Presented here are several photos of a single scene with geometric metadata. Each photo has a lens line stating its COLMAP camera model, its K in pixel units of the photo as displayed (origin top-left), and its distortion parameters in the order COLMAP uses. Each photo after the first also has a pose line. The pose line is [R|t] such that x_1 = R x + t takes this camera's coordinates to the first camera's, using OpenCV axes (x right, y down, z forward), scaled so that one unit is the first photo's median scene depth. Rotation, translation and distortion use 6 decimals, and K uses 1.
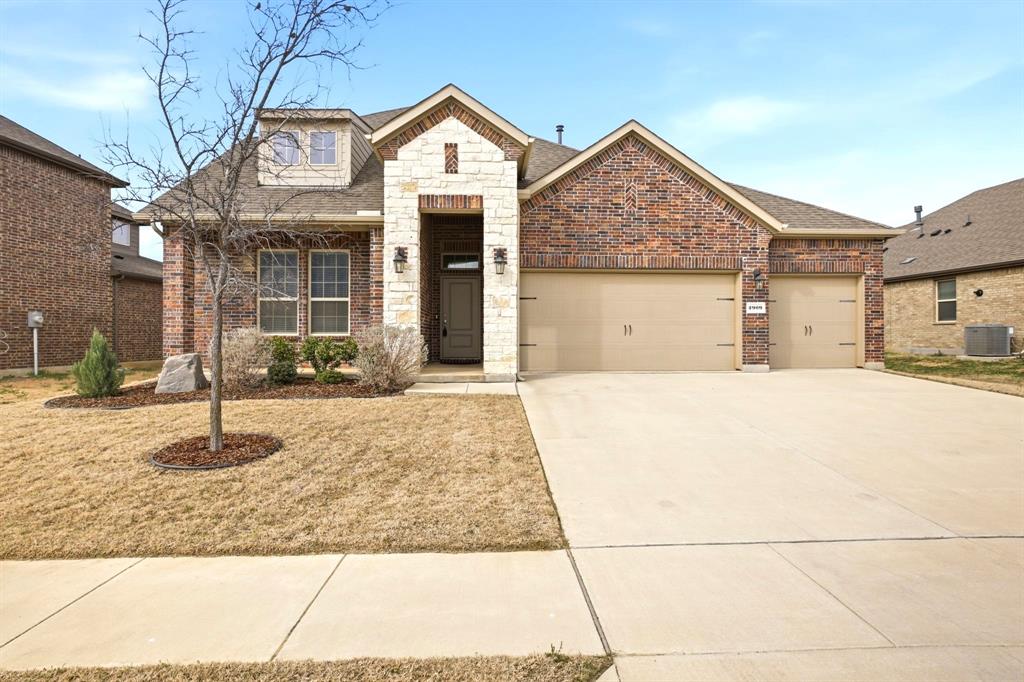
lens RADIAL K [[559.9, 0, 513.5], [0, 559.9, 340.4], [0, 0, 1]] dist [-0.013712, -0.000613]
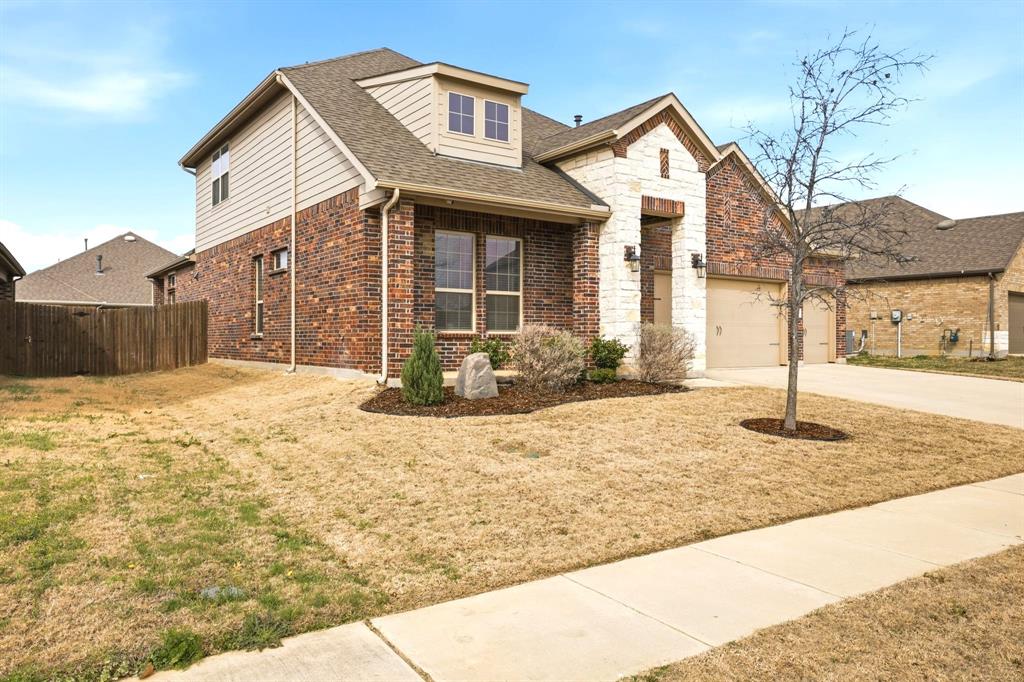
lens RADIAL K [[744.0, 0, 511.7], [0, 744.0, 339.4], [0, 0, 1]] dist [0.003667, 0.000316]
pose [[0.836191, 0.003356, 0.548428, -1.083900], [-0.001054, 0.999989, -0.004512, 0.006830], [-0.548438, 0.003195, 0.836185, 0.002564]]
